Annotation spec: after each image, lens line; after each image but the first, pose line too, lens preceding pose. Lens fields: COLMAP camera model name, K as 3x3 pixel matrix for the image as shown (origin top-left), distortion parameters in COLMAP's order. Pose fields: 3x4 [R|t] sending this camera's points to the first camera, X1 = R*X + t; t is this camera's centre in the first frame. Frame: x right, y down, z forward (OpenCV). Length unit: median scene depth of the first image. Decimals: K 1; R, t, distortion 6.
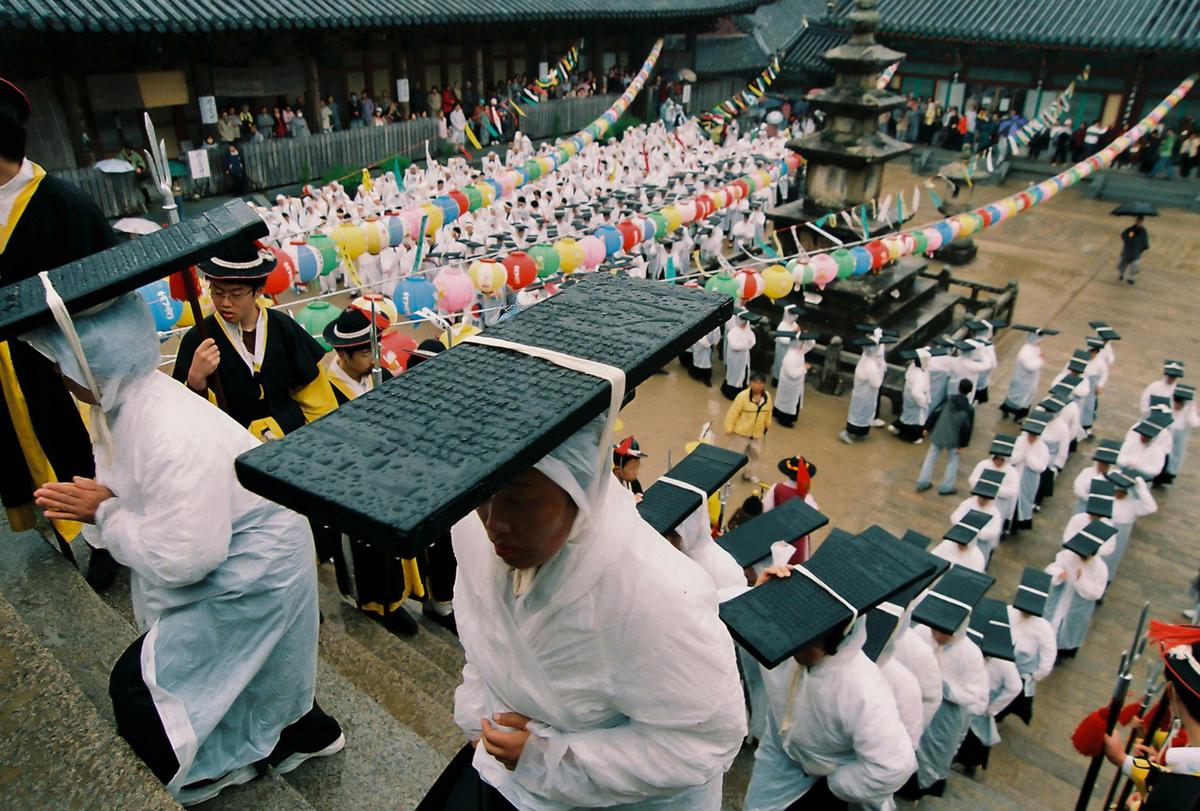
lens RADIAL K [[886.6, 0, 616.0], [0, 886.6, 418.5], [0, 0, 1]] dist [-0.136055, 0.139881]
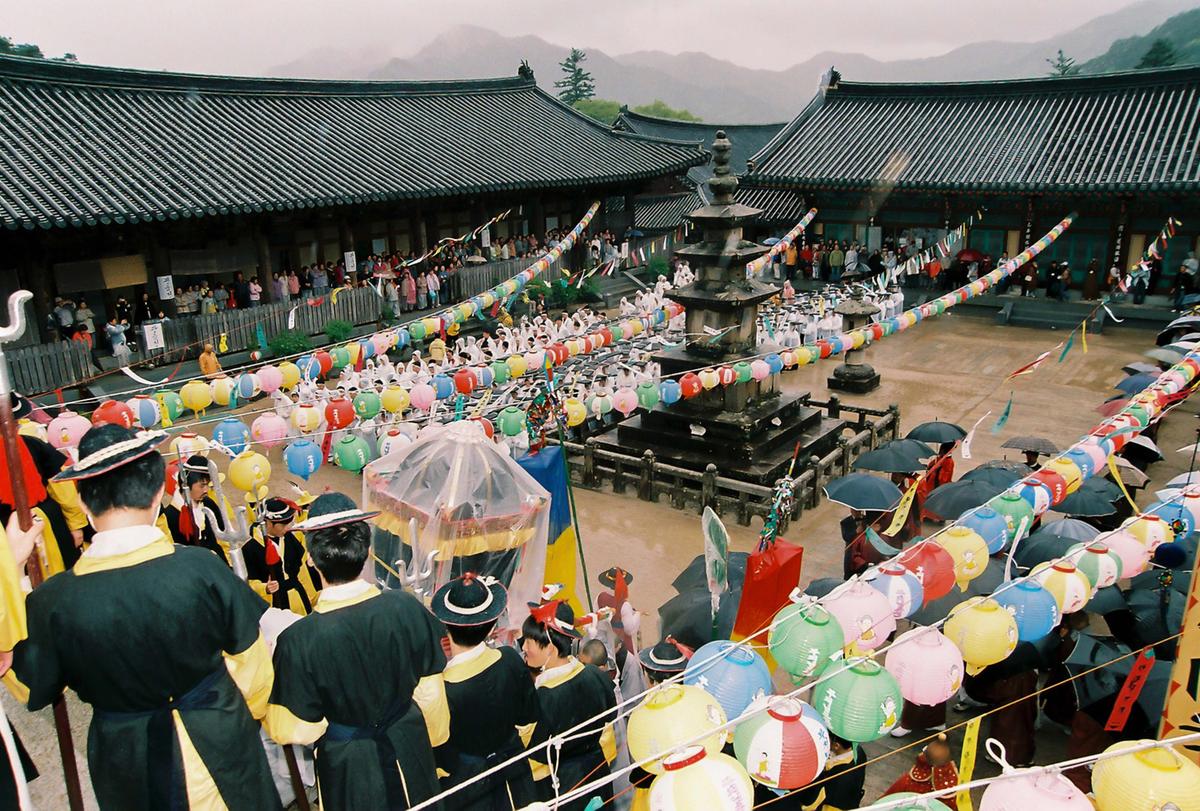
lens RADIAL K [[893.2, 0, 614.0], [0, 893.2, 418.8], [0, 0, 1]] dist [-0.137253, 0.147590]
pose [[0.998674, -0.050765, 0.008507, 0.100528], [0.051473, 0.984620, -0.166953, 0.025006], [0.000099, 0.167170, 0.985928, -0.081034]]
